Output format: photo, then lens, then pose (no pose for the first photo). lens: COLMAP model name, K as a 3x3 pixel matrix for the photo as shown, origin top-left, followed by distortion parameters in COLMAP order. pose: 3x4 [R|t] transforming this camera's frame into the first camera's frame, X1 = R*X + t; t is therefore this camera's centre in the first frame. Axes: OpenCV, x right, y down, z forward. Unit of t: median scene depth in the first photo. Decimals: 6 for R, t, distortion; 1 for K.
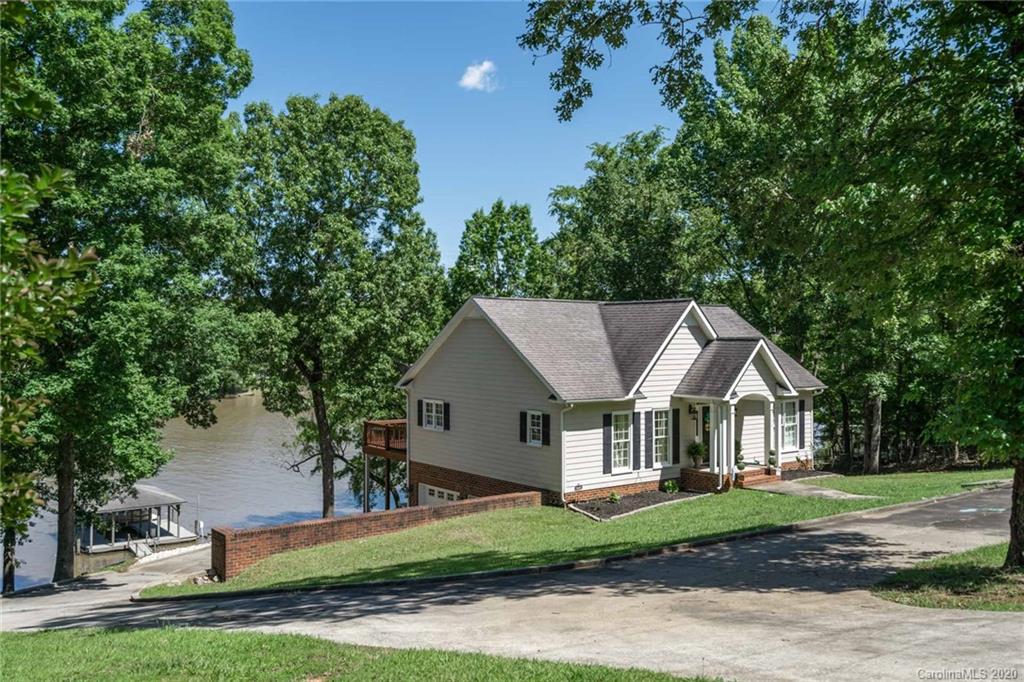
lens RADIAL K [[1055.2, 0, 513.4], [0, 1055.2, 338.8], [0, 0, 1]] dist [0.022414, 0.000000]
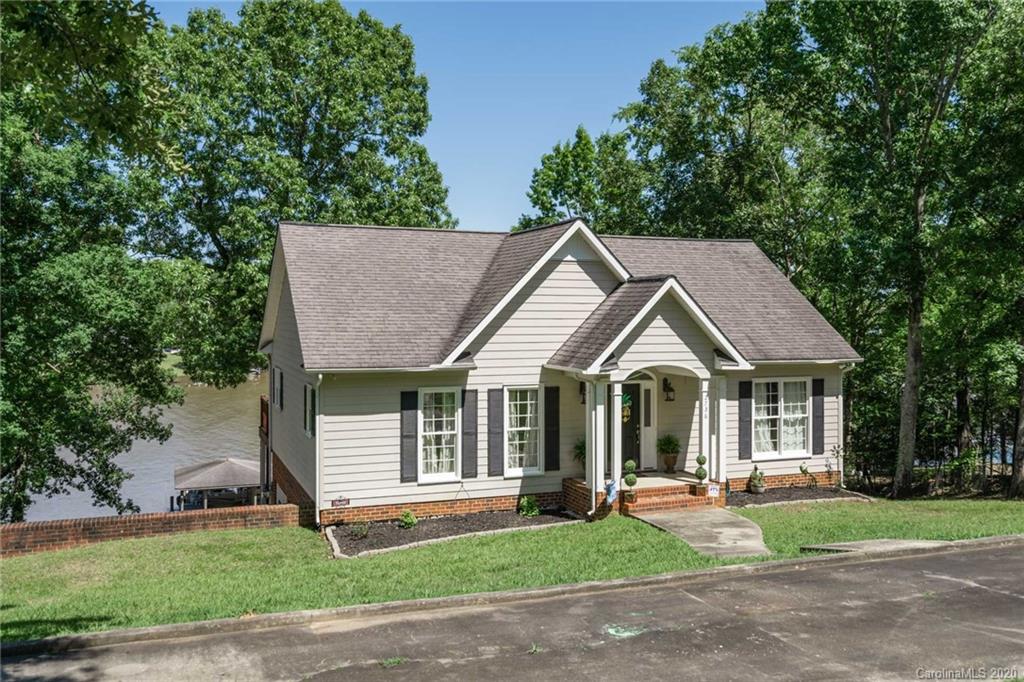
lens RADIAL K [[1055.2, 0, 511.6], [0, 1055.2, 333.0], [0, 0, 1]] dist [0.022414, 0.000000]
pose [[0.956790, 0.009192, -0.290635, 0.328706], [-0.004746, 0.999861, 0.016002, 0.023487], [0.290742, -0.013931, 0.956700, 0.380051]]
